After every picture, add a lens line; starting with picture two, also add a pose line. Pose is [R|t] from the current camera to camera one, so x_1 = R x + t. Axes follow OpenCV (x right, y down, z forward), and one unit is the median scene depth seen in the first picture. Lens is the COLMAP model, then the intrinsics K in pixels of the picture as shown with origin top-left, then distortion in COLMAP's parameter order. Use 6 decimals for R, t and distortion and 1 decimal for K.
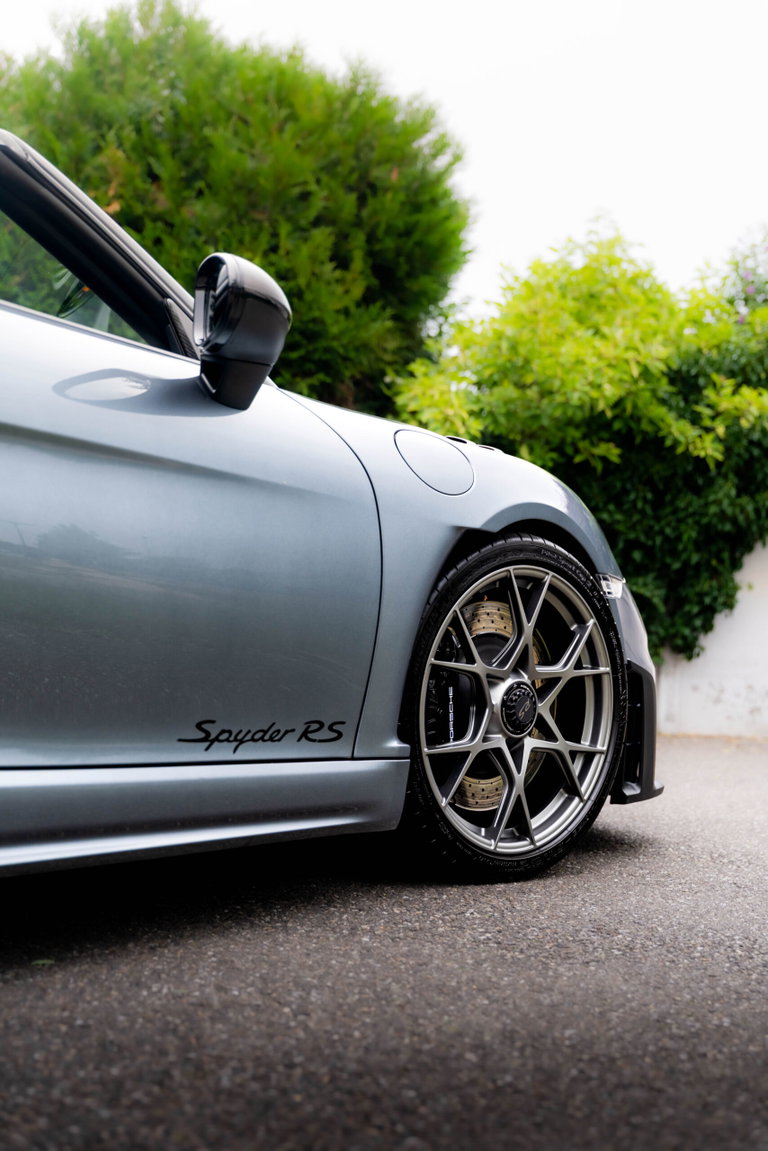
lens RADIAL K [[1383.5, 0, 384.0], [0, 1383.5, 575.5], [0, 0, 1]] dist [0.036478, 0.010338]
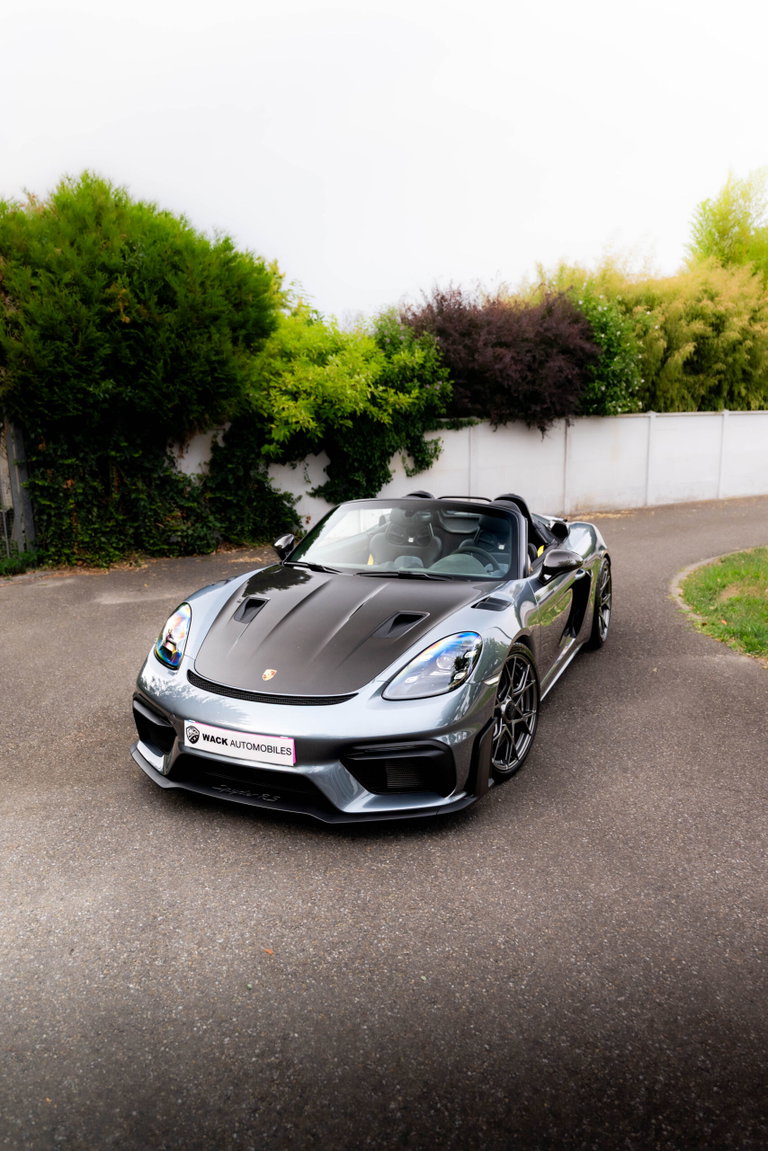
lens RADIAL K [[820.5, 0, 384.0], [0, 820.5, 575.5], [0, 0, 1]] dist [-0.008186, 0.001285]
pose [[0.883291, -0.145561, 0.445656, -0.429782], [0.030282, 0.966309, 0.255598, -0.189045], [-0.467846, -0.212272, 0.857940, -0.261586]]
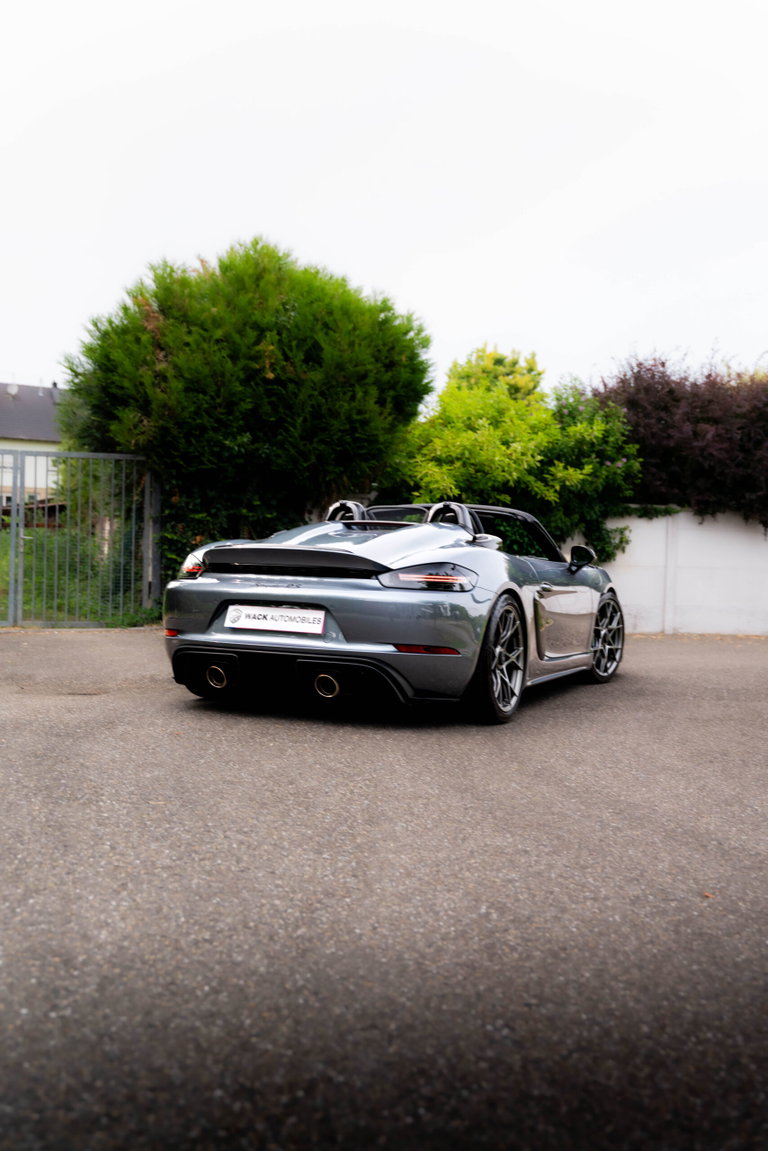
lens RADIAL K [[1124.1, 0, 384.0], [0, 1124.1, 575.5], [0, 0, 1]] dist [0.004917, -0.000924]
pose [[0.977218, -0.014060, 0.211772, -0.363803], [-0.001625, 0.997278, 0.073712, -0.094696], [-0.212232, -0.072377, 0.974535, -0.585737]]
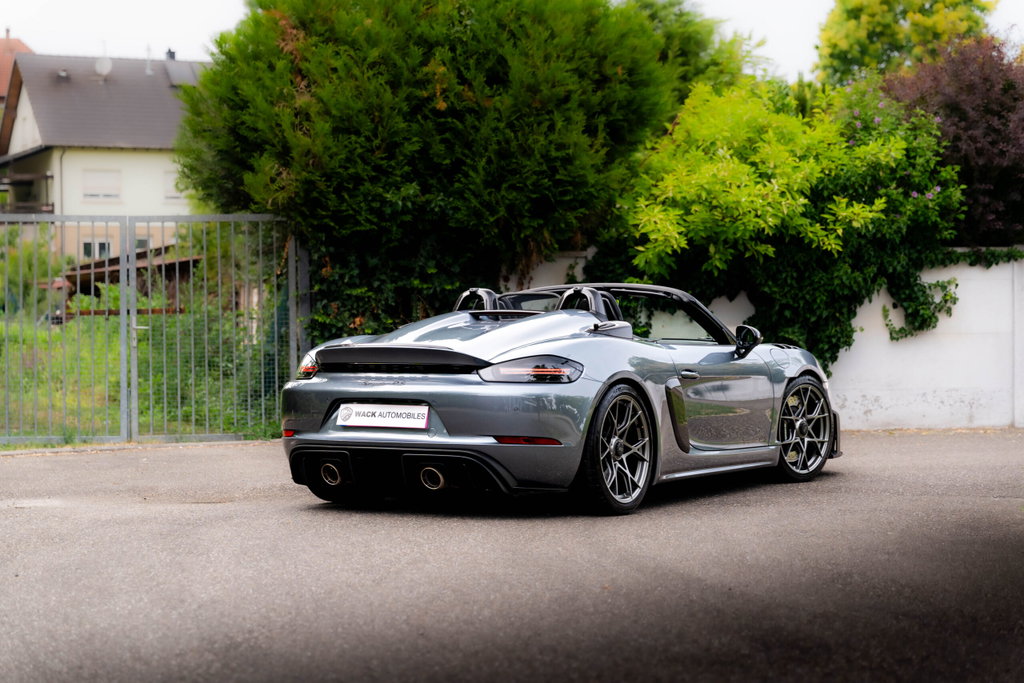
lens RADIAL K [[1993.8, 0, 511.2], [0, 1993.8, 311.0], [0, 0, 1]] dist [0.069421, 0.105691]
pose [[0.994559, -0.046977, 0.092982, -0.319414], [0.042384, 0.997810, 0.050774, -0.141543], [-0.095164, -0.046557, 0.994372, -1.133062]]
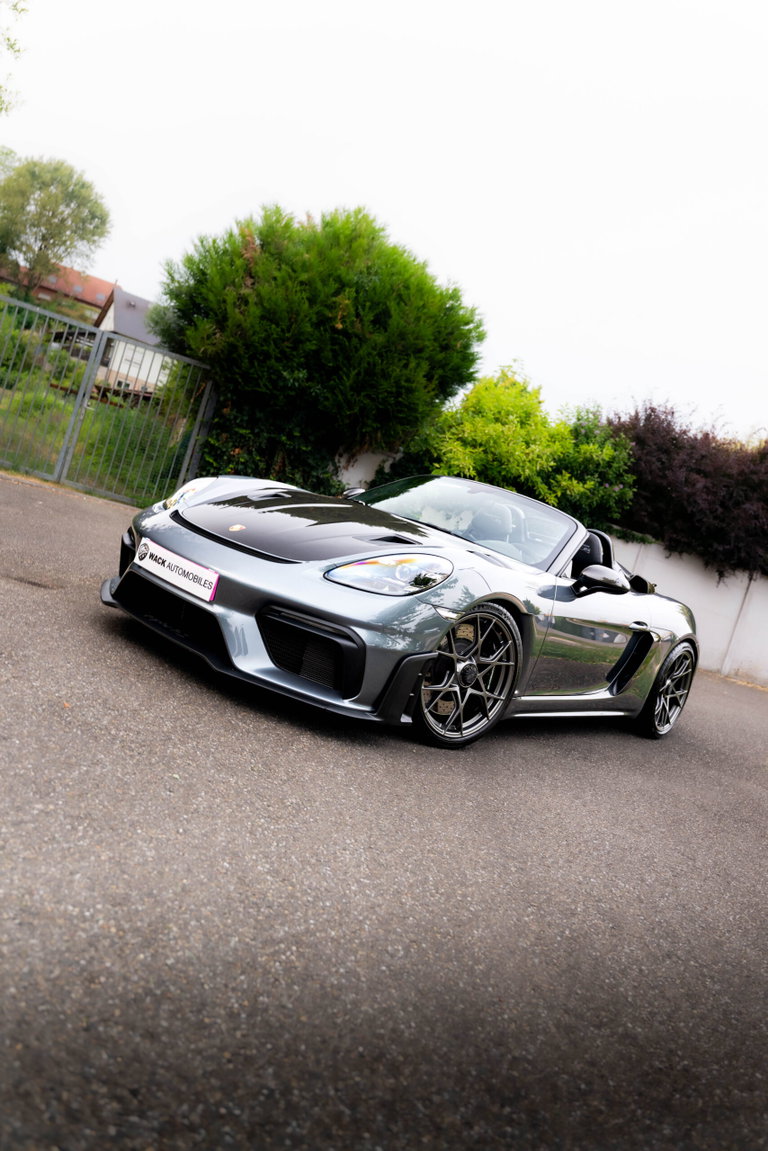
lens RADIAL K [[833.0, 0, 378.2], [0, 833.0, 523.6], [0, 0, 1]] dist [-0.006871, -0.001833]
pose [[0.945286, 0.248920, 0.210886, -0.321482], [-0.271172, 0.958886, 0.083692, -0.089149], [-0.181383, -0.136299, 0.973921, -0.309160]]
